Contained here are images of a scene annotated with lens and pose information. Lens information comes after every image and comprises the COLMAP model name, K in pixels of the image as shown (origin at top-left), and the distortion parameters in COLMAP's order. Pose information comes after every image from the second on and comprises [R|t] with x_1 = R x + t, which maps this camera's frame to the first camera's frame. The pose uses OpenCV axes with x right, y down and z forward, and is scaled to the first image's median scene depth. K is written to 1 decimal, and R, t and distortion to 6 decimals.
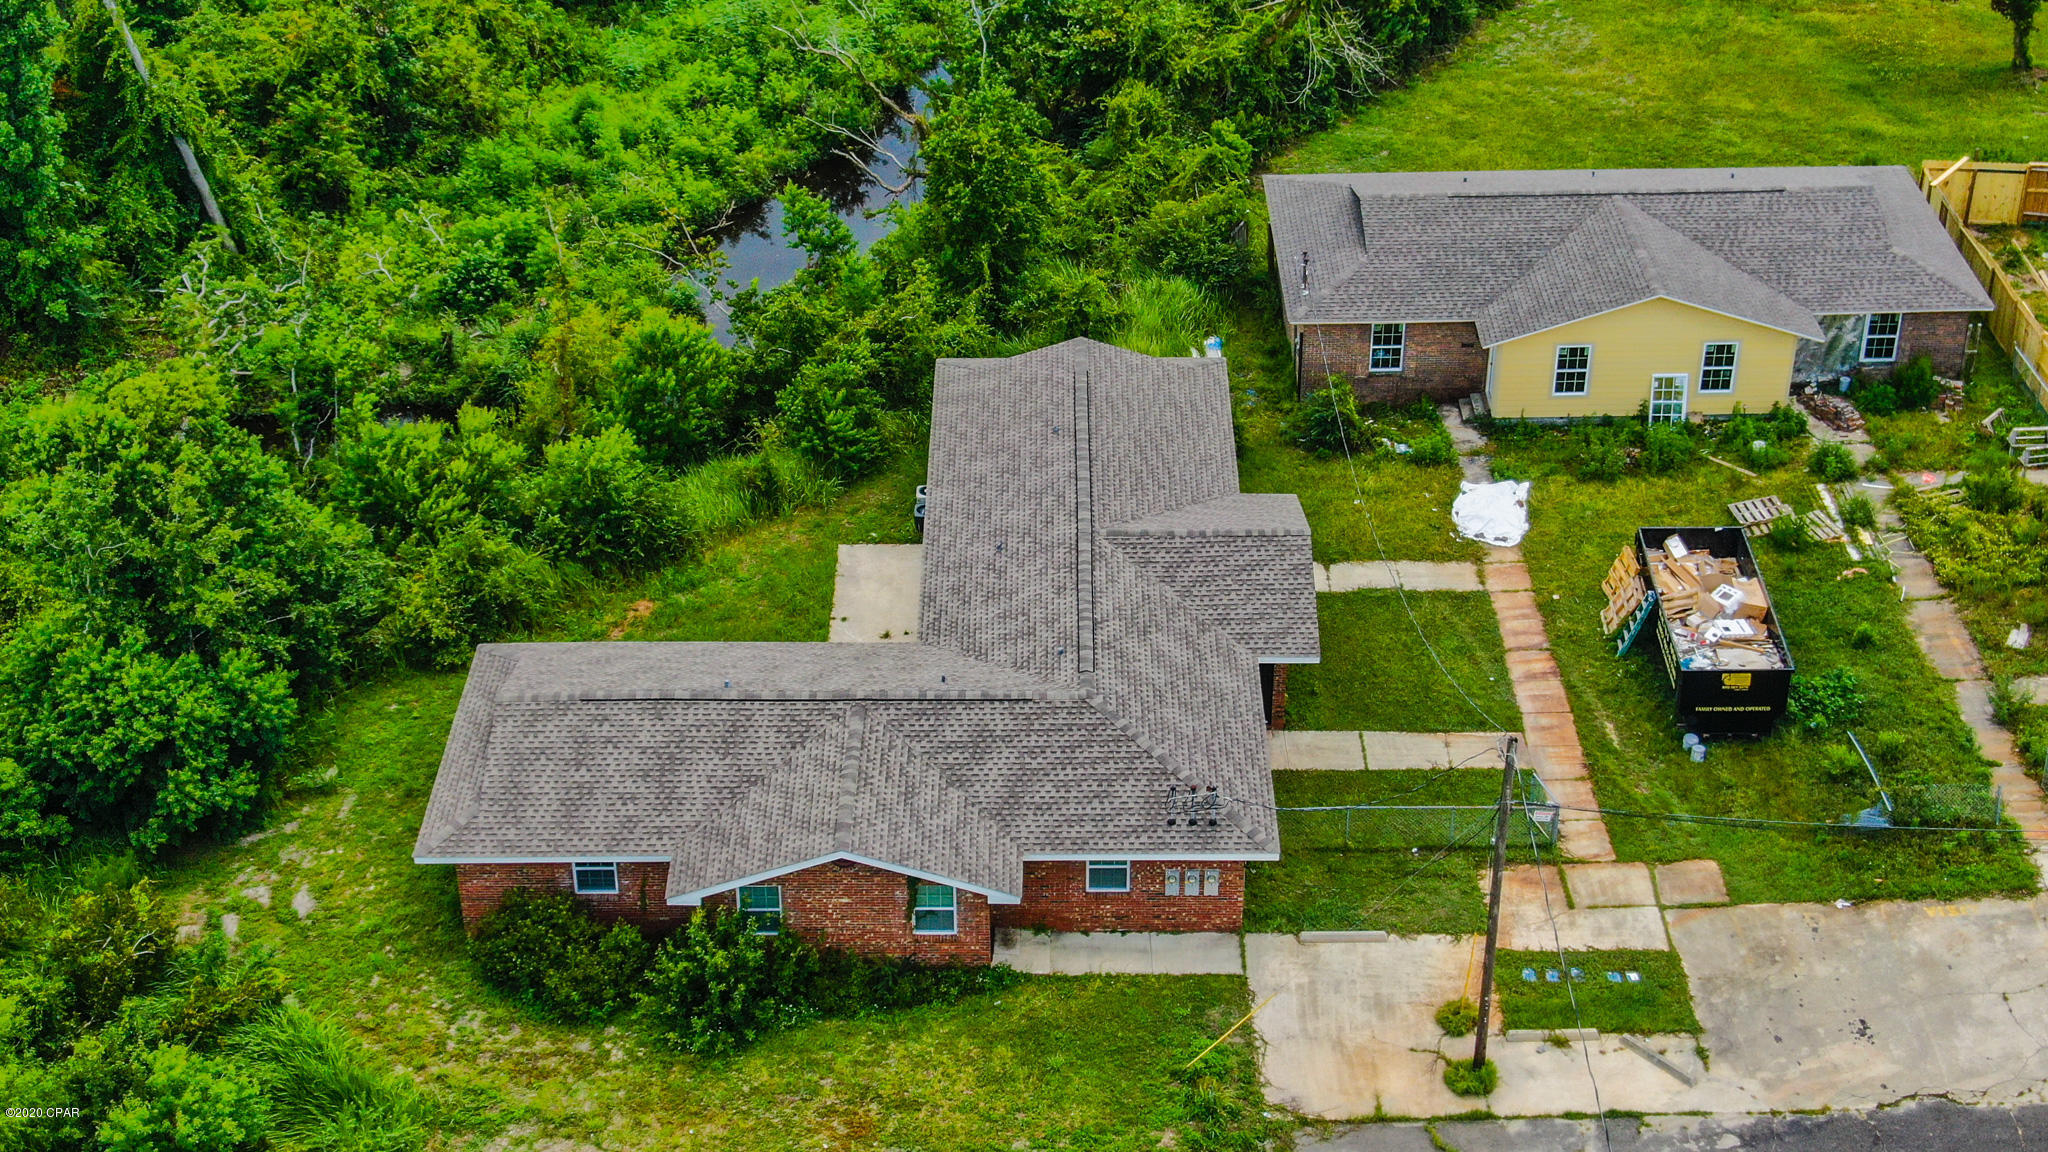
lens RADIAL K [[2825.1, 0, 1024.0], [0, 2825.1, 576.0], [0, 0, 1]] dist [0.251659, -1.210480]
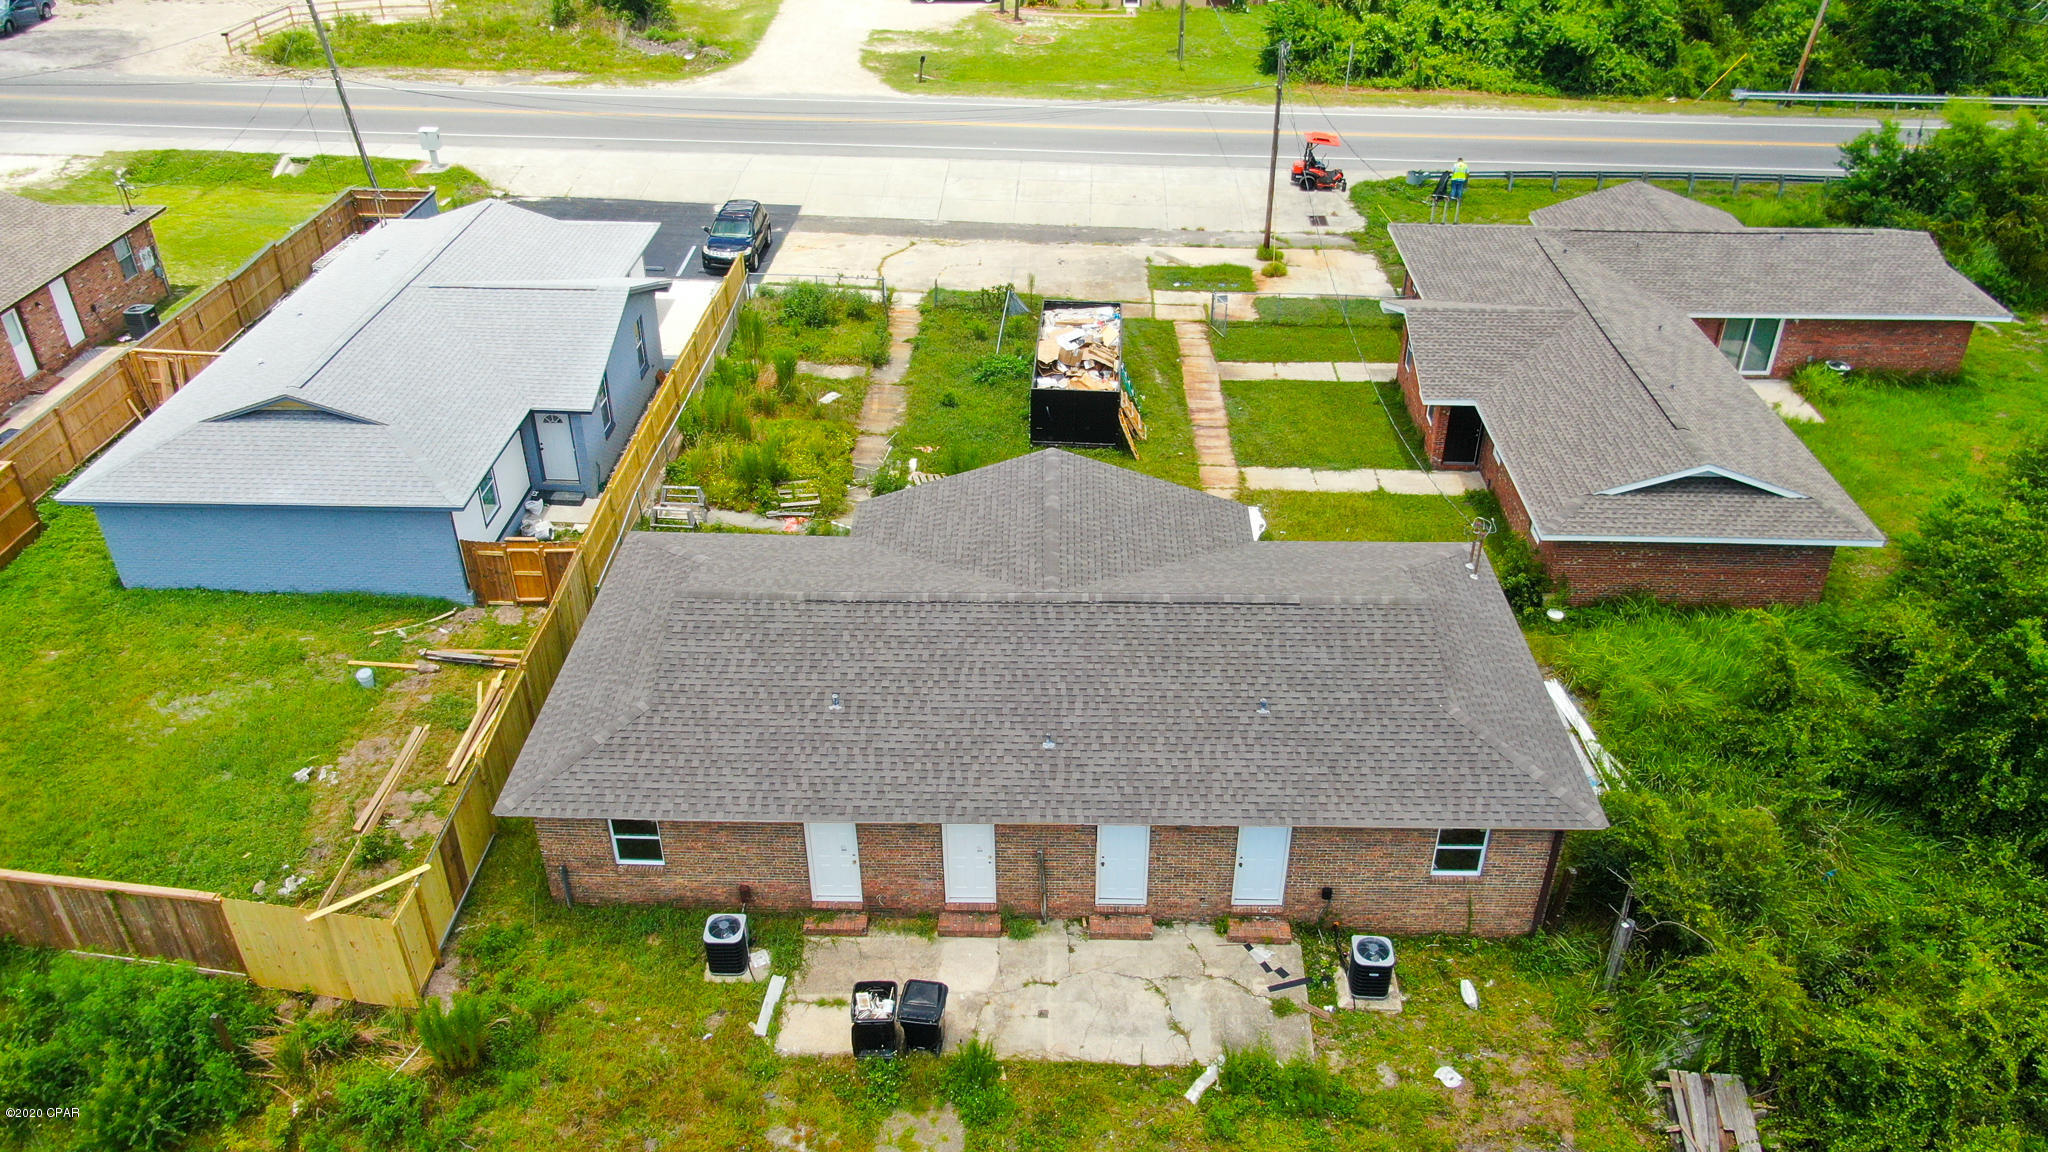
lens RADIAL K [[1467.8, 0, 1024.0], [0, 1467.8, 576.0], [0, 0, 1]] dist [-0.021134, -0.007317]
pose [[-0.999323, -0.009316, 0.035580, 0.219894], [0.028346, 0.421305, 0.906476, -0.494983], [-0.023435, 0.906871, -0.420756, 1.247295]]
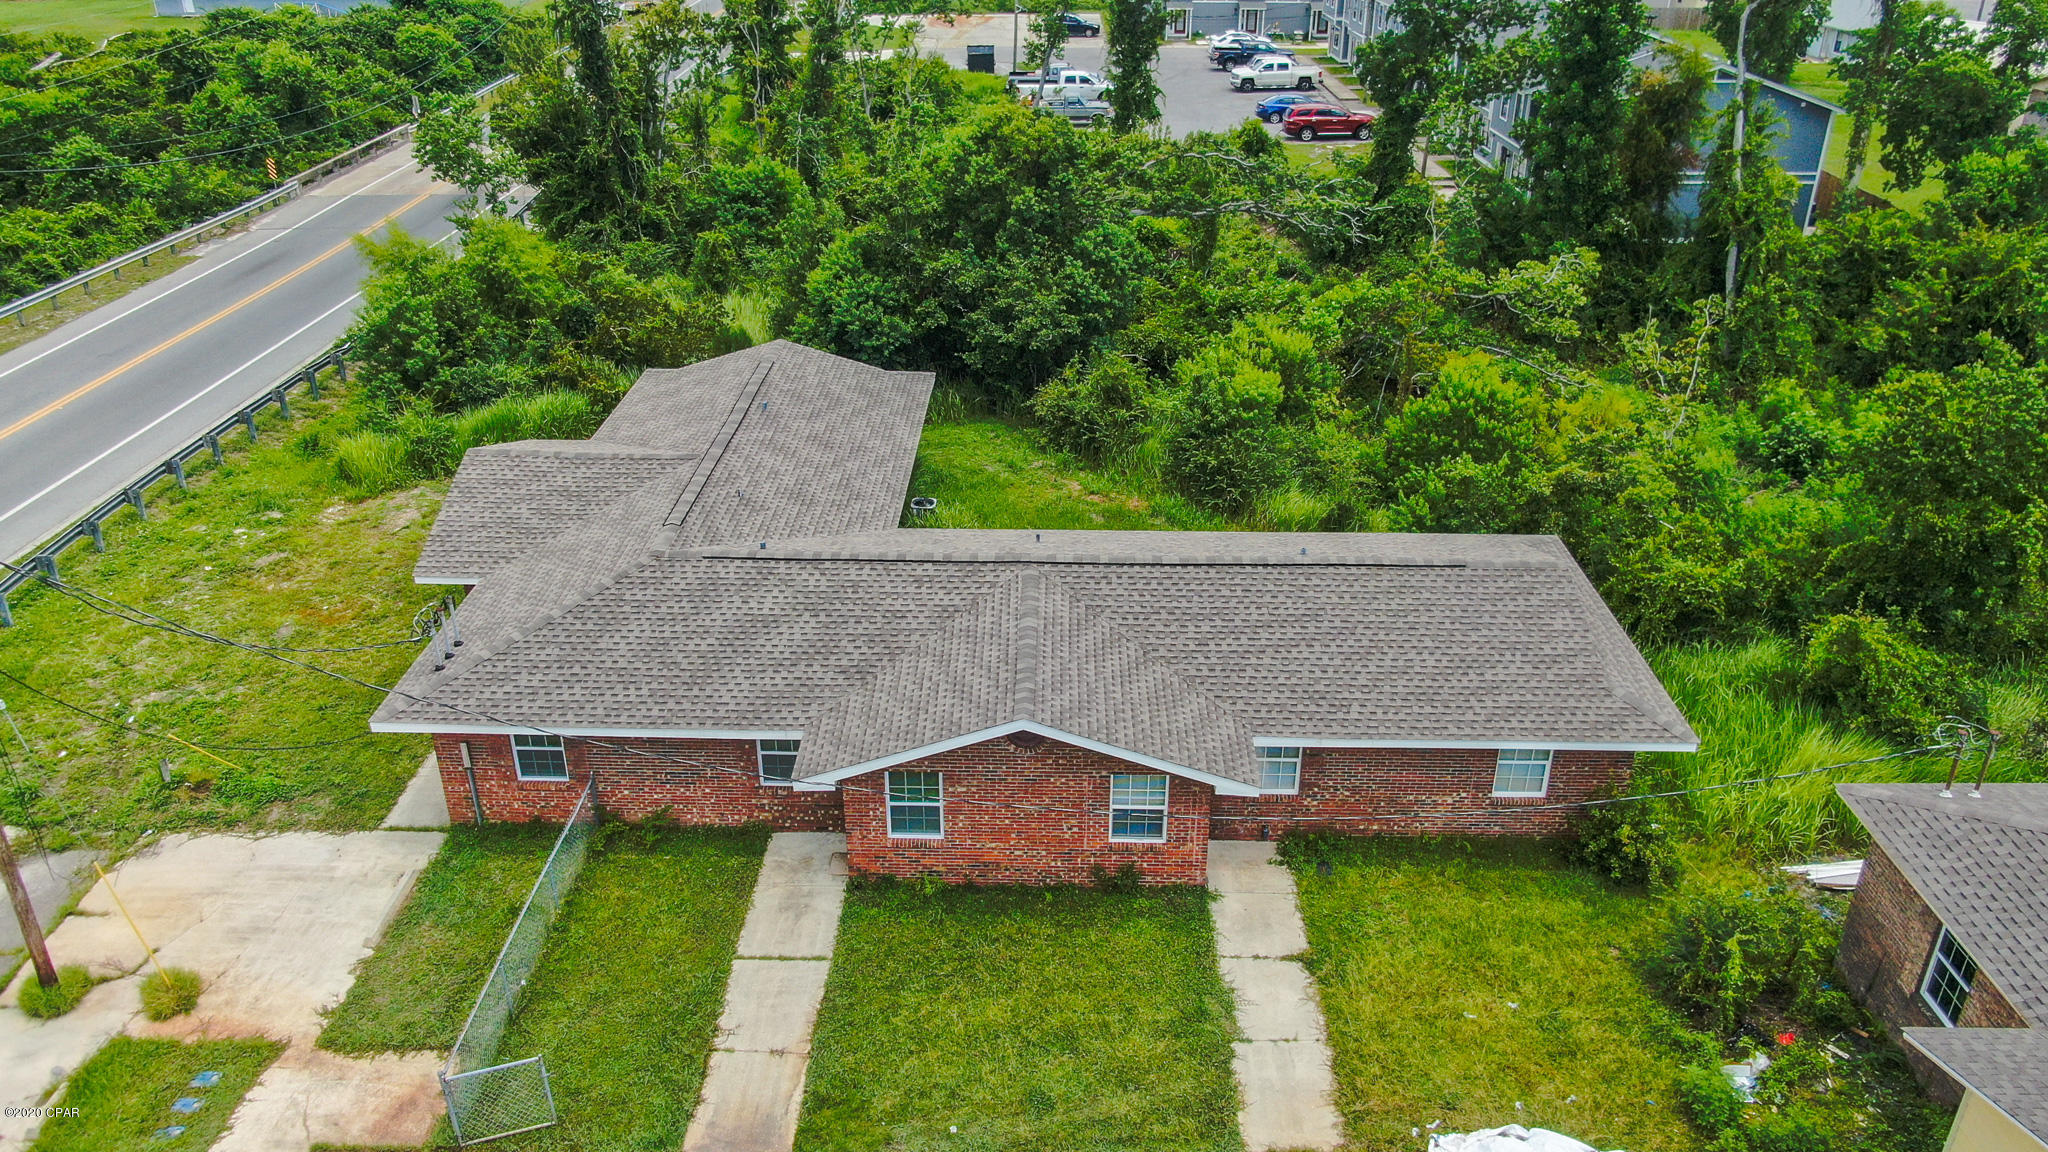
lens RADIAL K [[1467.8, 0, 1024.0], [0, 1467.8, 576.0], [0, 0, 1]] dist [-0.021134, -0.007317]
pose [[-0.020707, 0.457765, -0.888832, 0.341732], [-0.539043, 0.743627, 0.395539, -0.153347], [0.842024, 0.487309, 0.231357, 0.824378]]
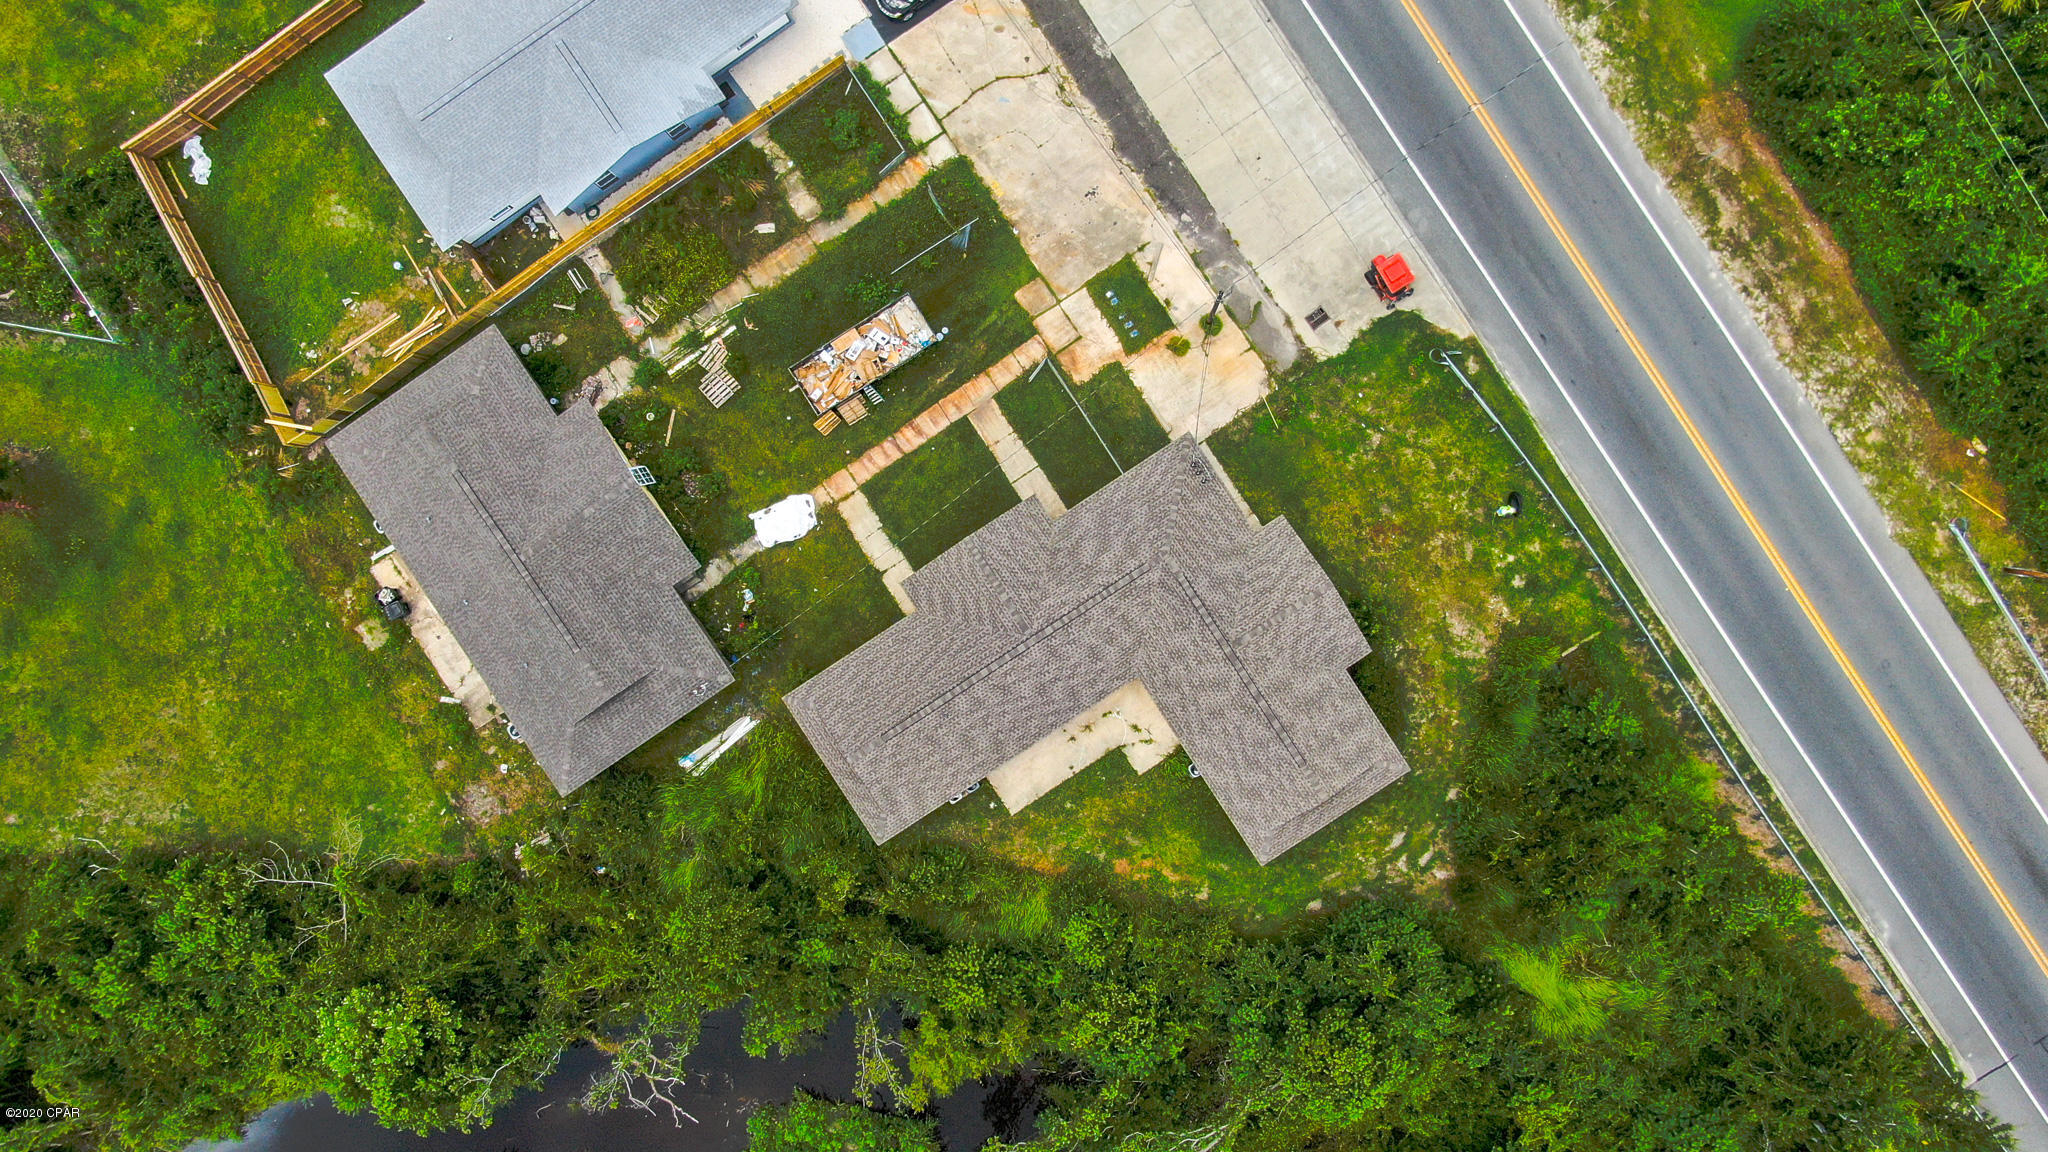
lens RADIAL K [[1467.8, 0, 1024.0], [0, 1467.8, 576.0], [0, 0, 1]] dist [-0.021134, -0.007317]
pose [[-0.553736, -0.832608, 0.011856, 0.043781], [0.473178, -0.302913, 0.827252, -0.719901], [-0.685185, 0.463689, 0.561705, 0.408499]]
